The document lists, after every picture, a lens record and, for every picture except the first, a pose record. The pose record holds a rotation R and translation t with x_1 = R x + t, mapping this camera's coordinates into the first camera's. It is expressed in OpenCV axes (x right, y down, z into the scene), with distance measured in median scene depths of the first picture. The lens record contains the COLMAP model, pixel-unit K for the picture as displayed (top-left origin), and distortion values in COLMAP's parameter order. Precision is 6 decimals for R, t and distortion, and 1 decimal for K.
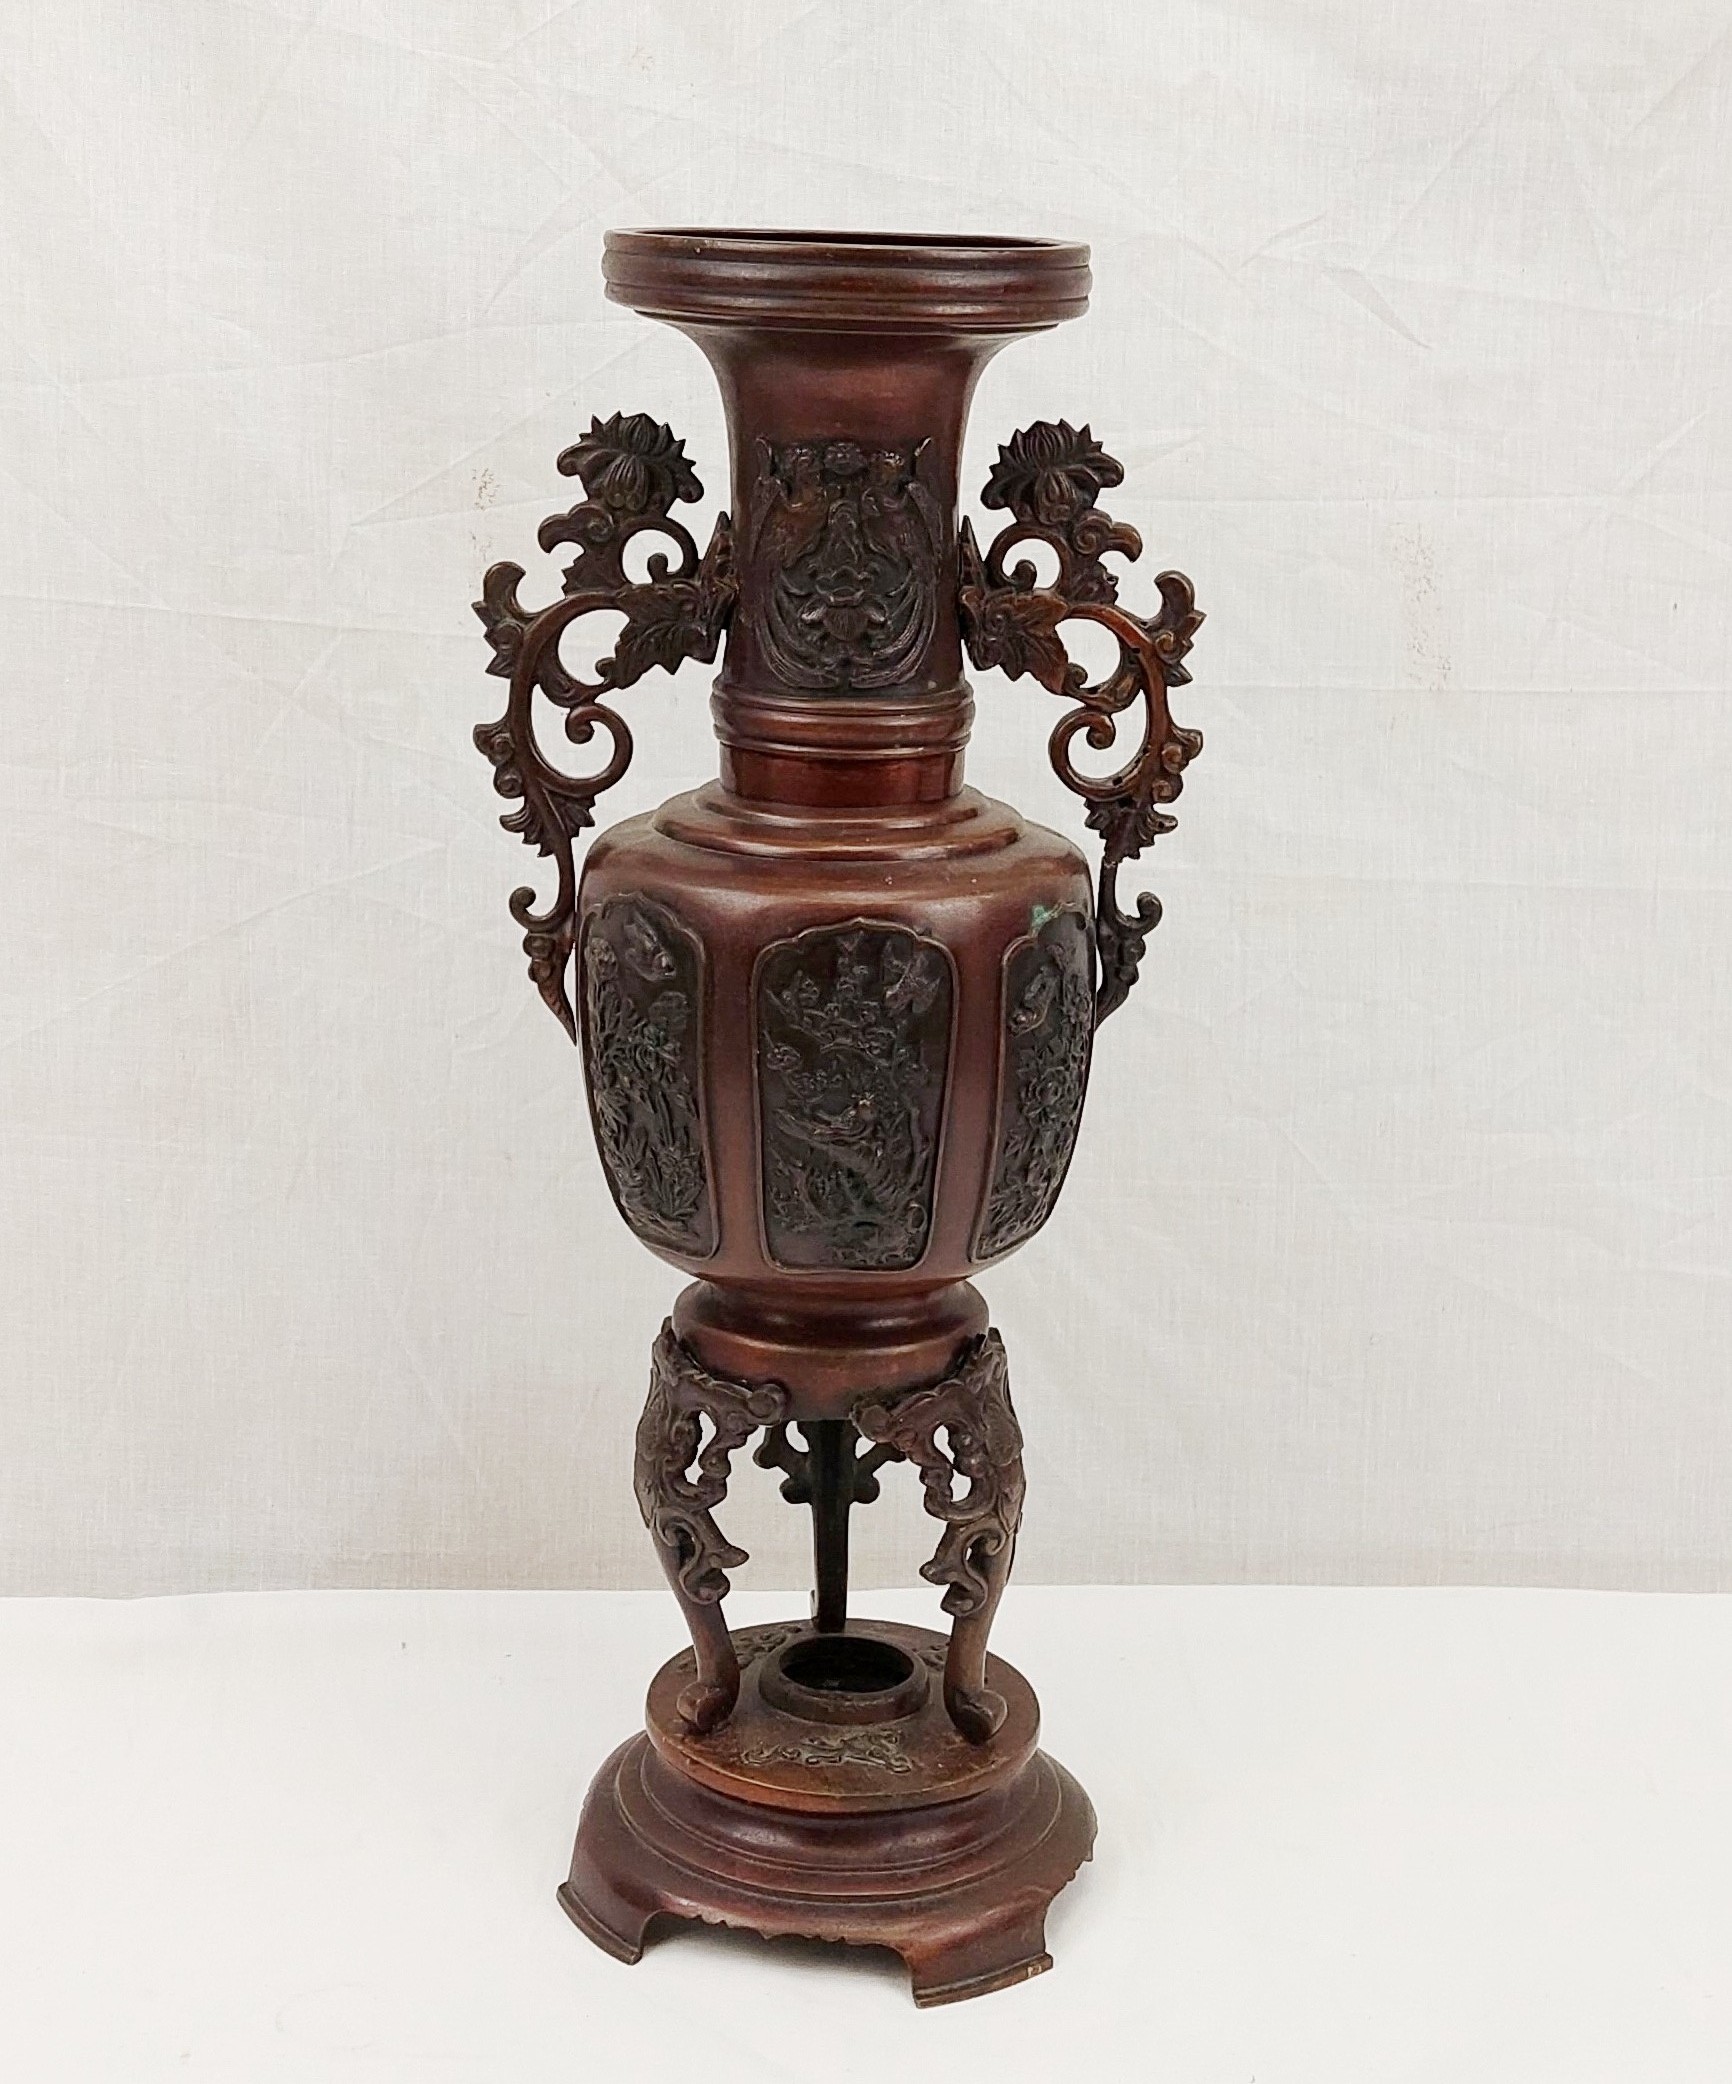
lens RADIAL K [[1728.0, 0, 910.0], [0, 1728.0, 1039.9], [0, 0, 1]] dist [0.001346, -0.001063]
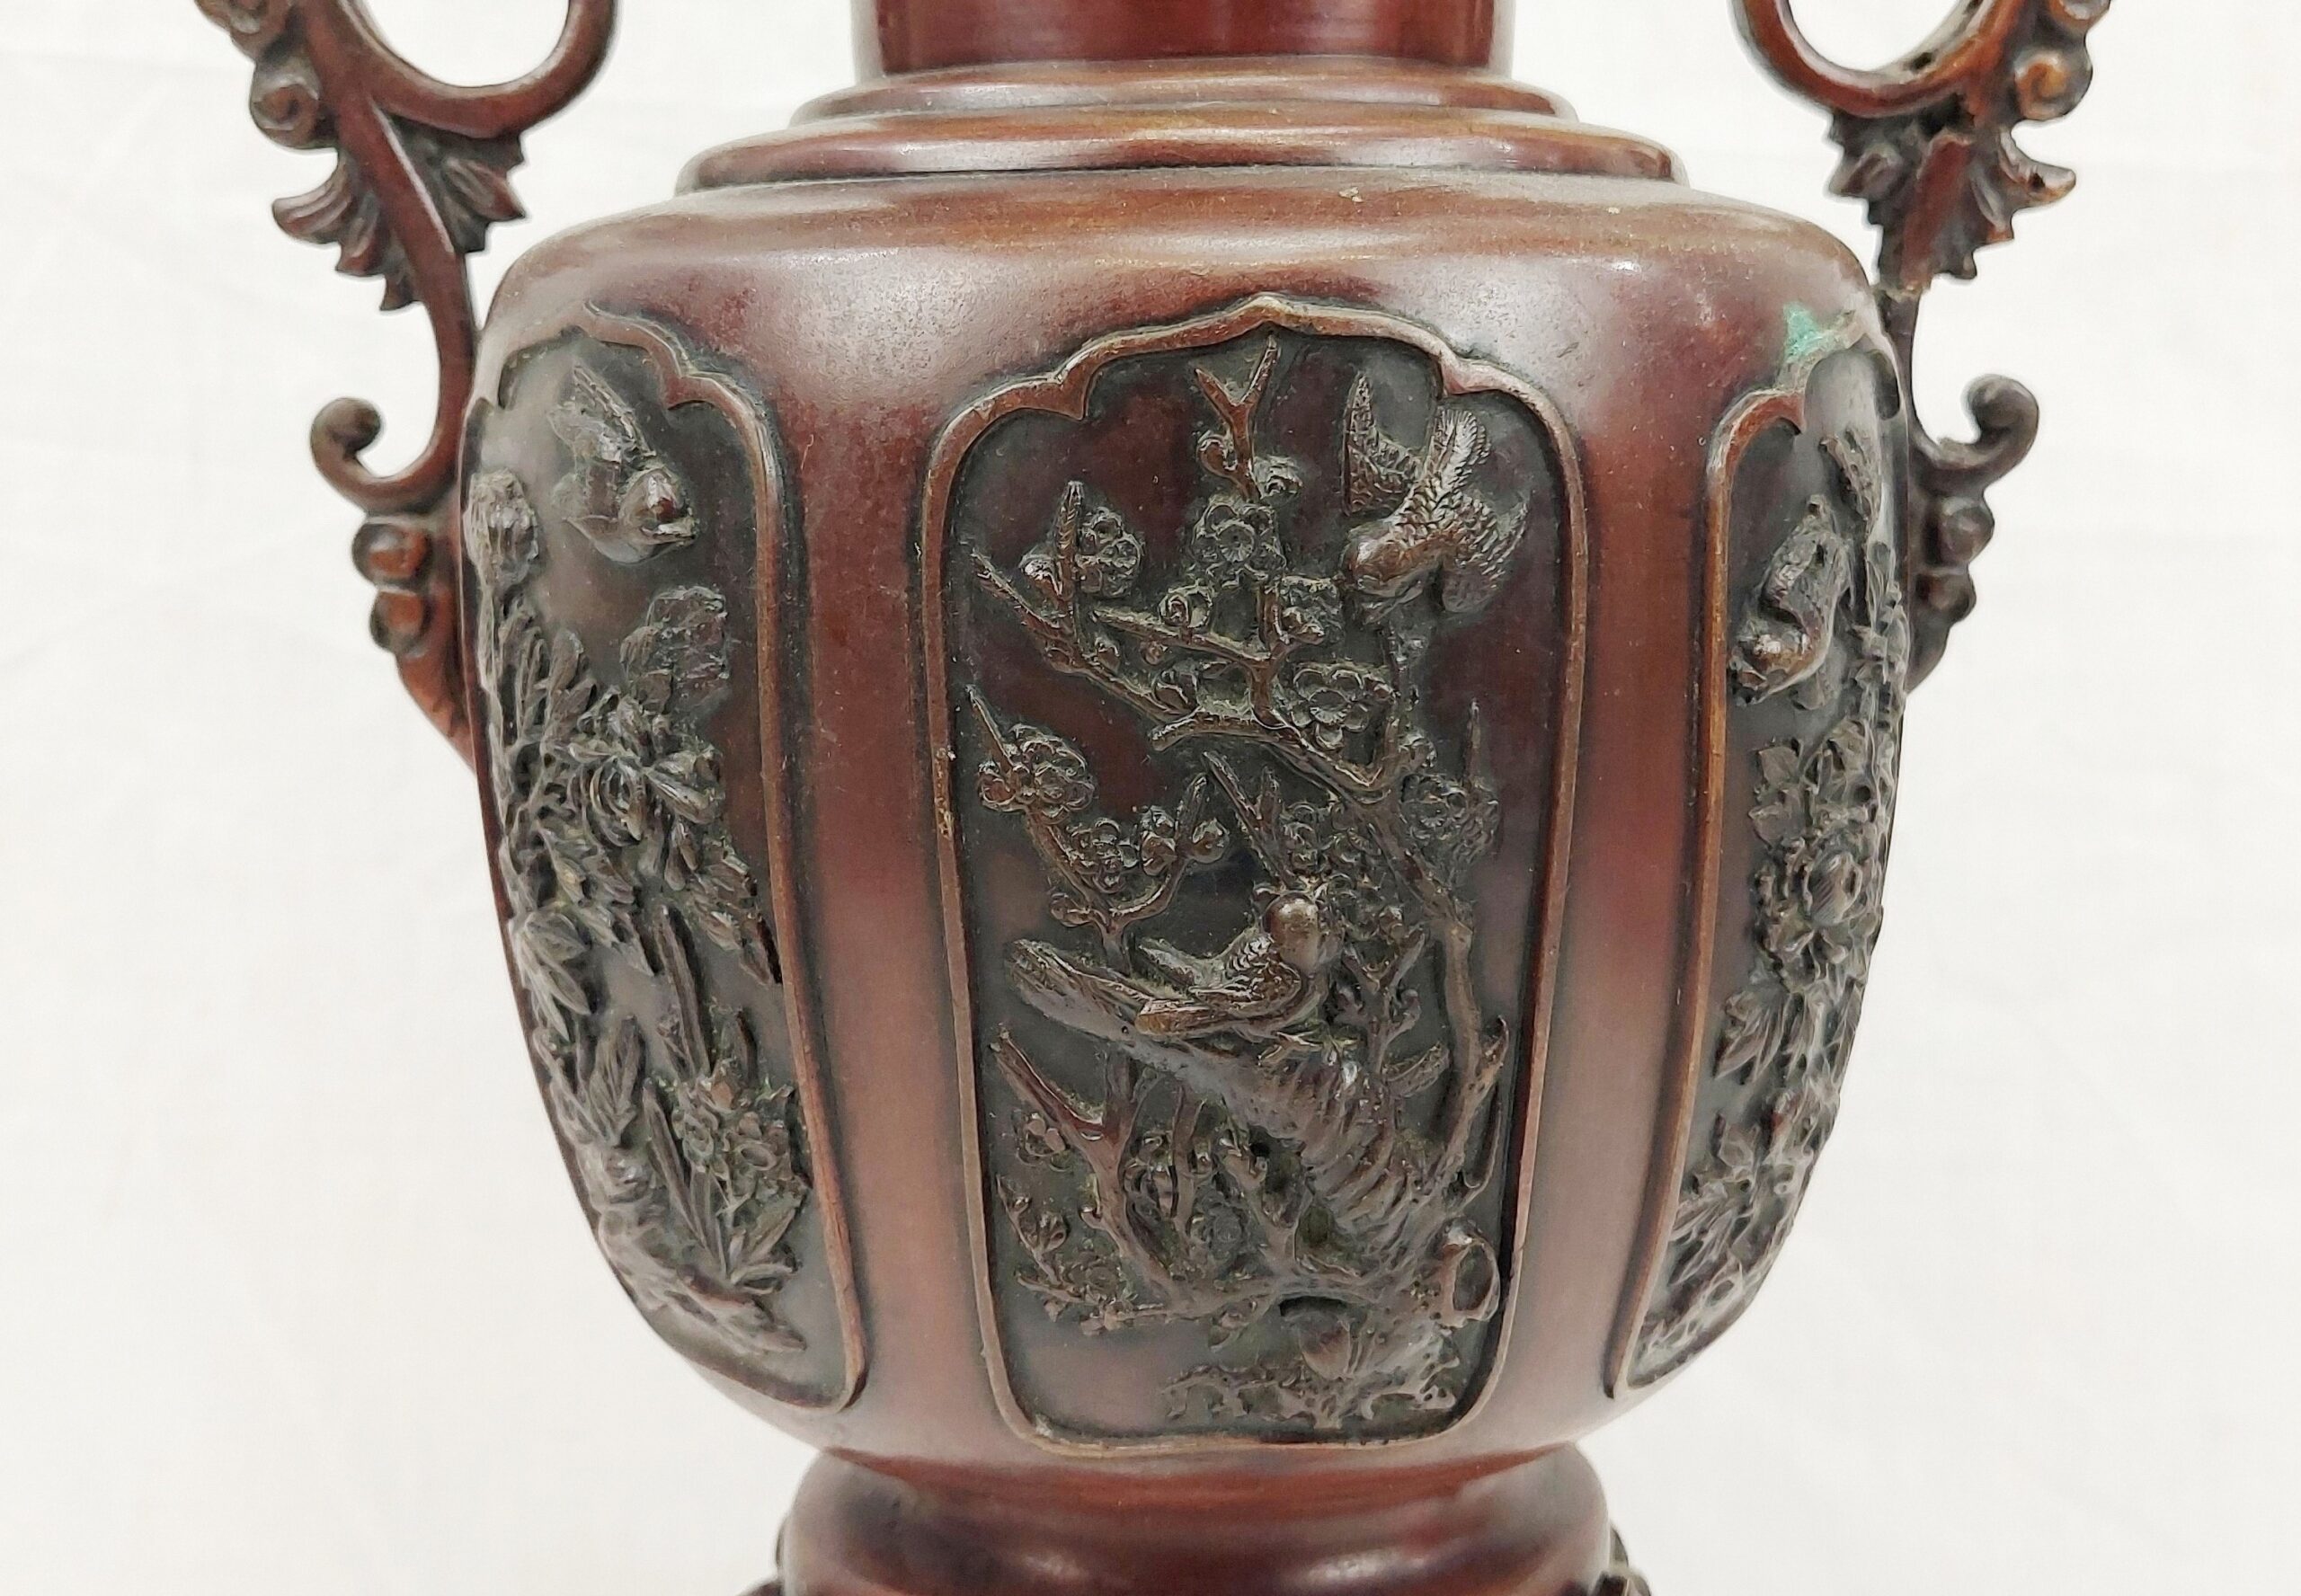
lens RADIAL K [[2167.7, 0, 1150.5], [0, 2167.7, 798.0], [0, 0, 1]] dist [0.014294, -0.280118]
pose [[0.998280, -0.035242, -0.046848, -0.032984], [0.031333, 0.996164, -0.081703, 0.045994], [0.049548, 0.080095, 0.995555, 0.597469]]
